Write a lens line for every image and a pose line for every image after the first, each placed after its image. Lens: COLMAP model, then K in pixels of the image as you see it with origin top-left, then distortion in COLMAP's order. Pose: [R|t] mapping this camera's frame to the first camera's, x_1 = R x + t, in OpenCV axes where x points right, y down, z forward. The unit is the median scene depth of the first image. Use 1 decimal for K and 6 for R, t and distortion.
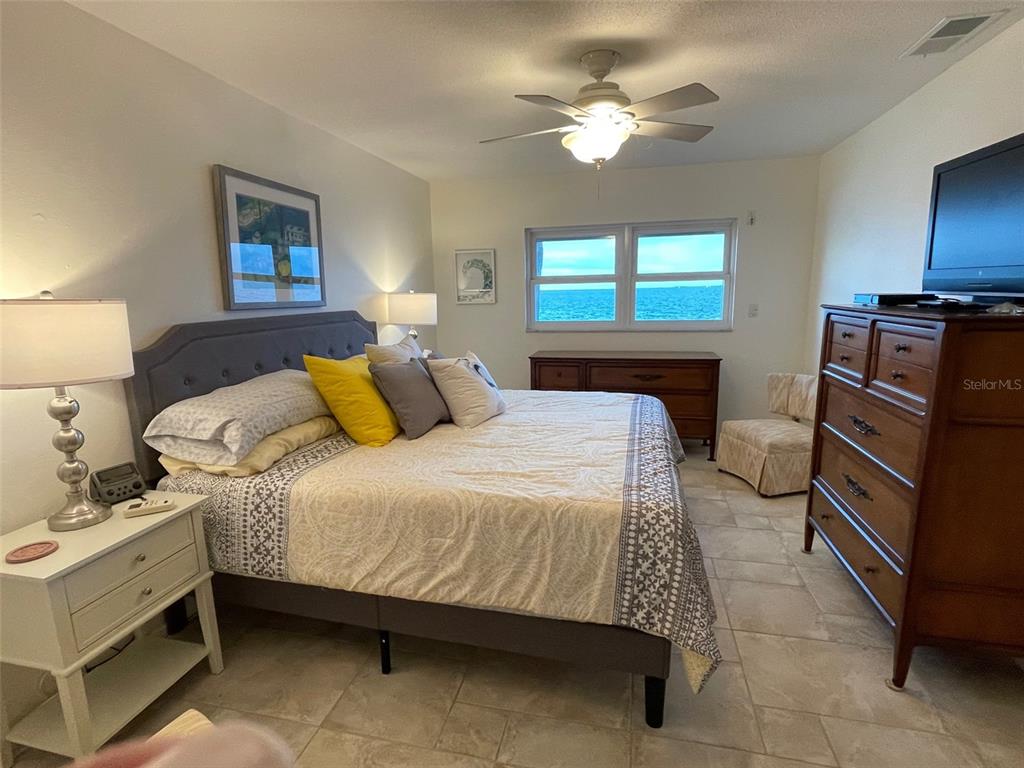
lens RADIAL K [[514.2, 0, 502.8], [0, 514.2, 399.2], [0, 0, 1]] dist [-0.015550, 0.005102]
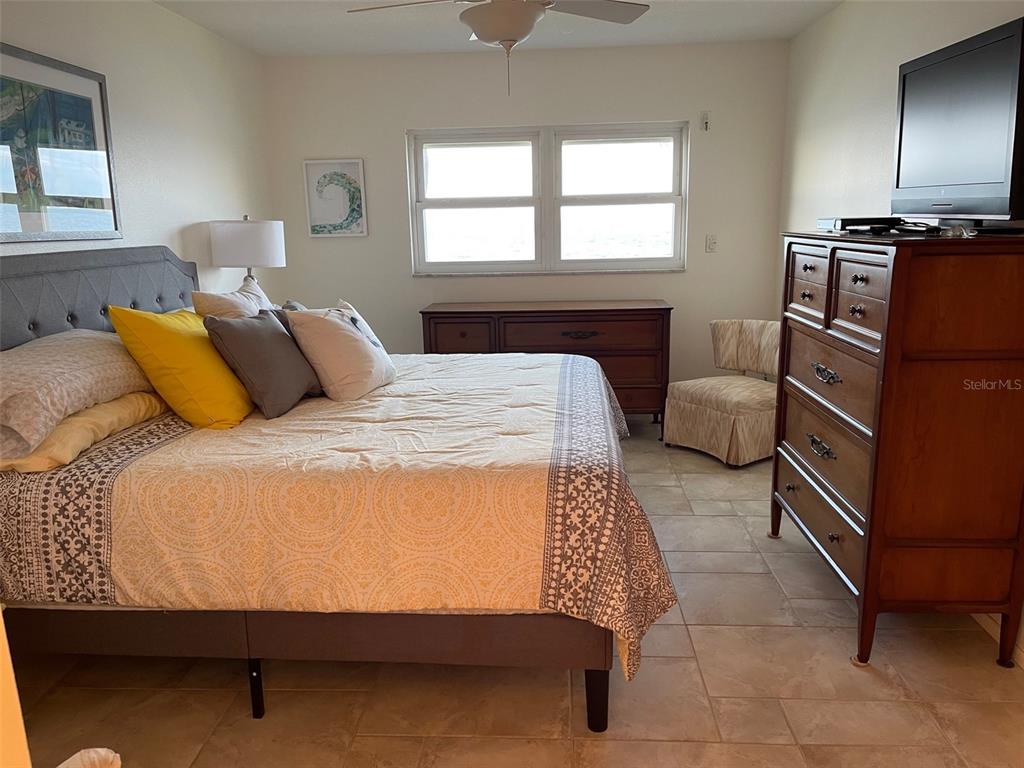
lens RADIAL K [[769.1, 0, 501.1], [0, 769.1, 397.9], [0, 0, 1]] dist [0.050262, -0.024357]
pose [[0.986104, -0.040193, 0.161195, -0.028507], [0.037466, 0.999099, 0.019925, 0.040356], [-0.161851, -0.013609, 0.986721, -0.158916]]
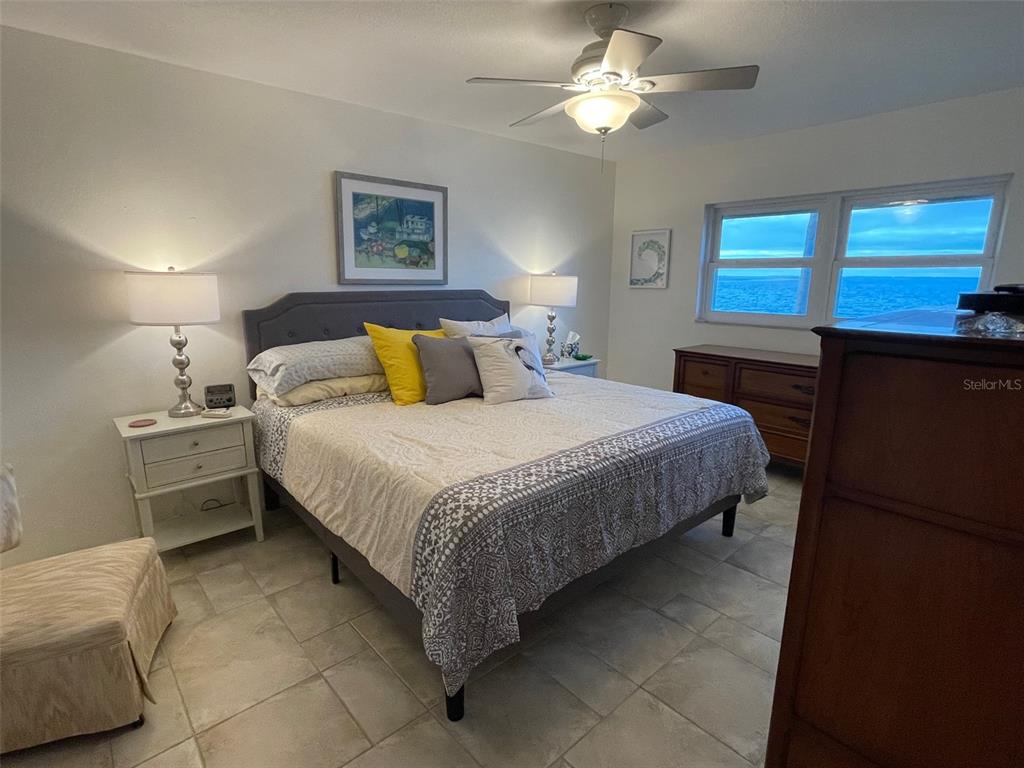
lens RADIAL K [[514.2, 0, 509.2], [0, 514.2, 397.8], [0, 0, 1]] dist [-0.015550, 0.005102]
pose [[0.820055, 0.153605, -0.551285, 0.597948], [-0.136847, 0.987992, 0.071722, -0.042087], [0.555682, 0.016626, 0.831229, 0.165151]]
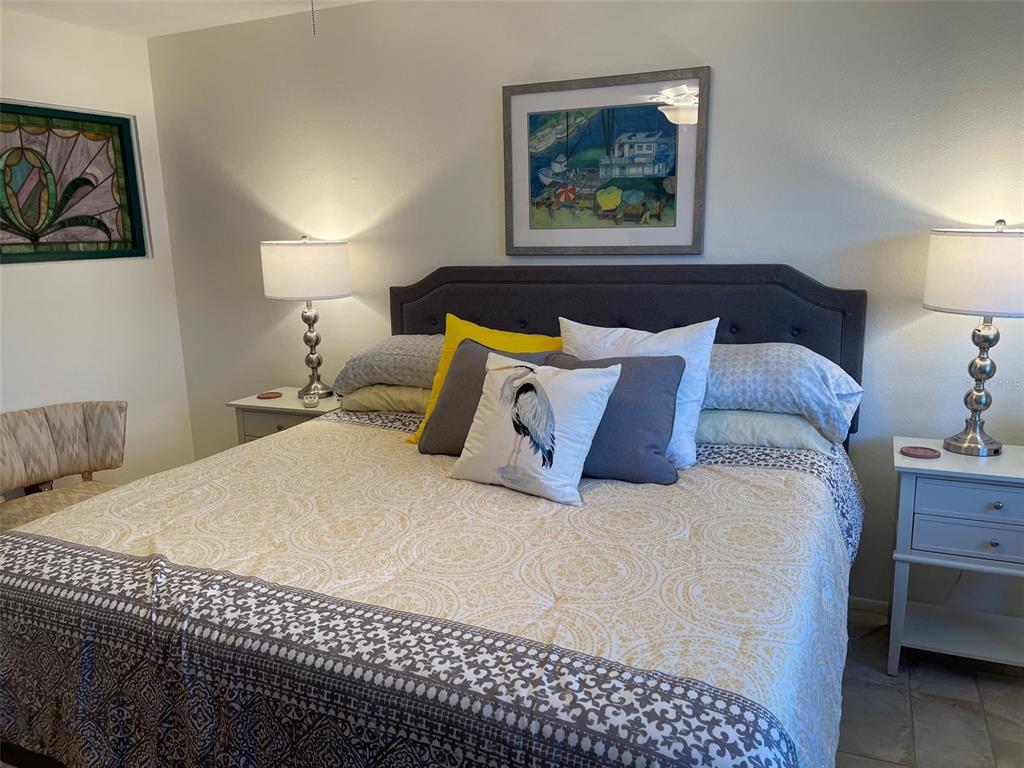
lens RADIAL K [[826.2, 0, 507.8], [0, 826.2, 389.8], [0, 0, 1]] dist [0.049207, -0.003506]
pose [[-0.203066, 0.193670, -0.959821, 0.884093], [-0.181019, 0.955922, 0.231181, -0.287062], [0.962287, 0.220691, -0.159058, 1.310254]]
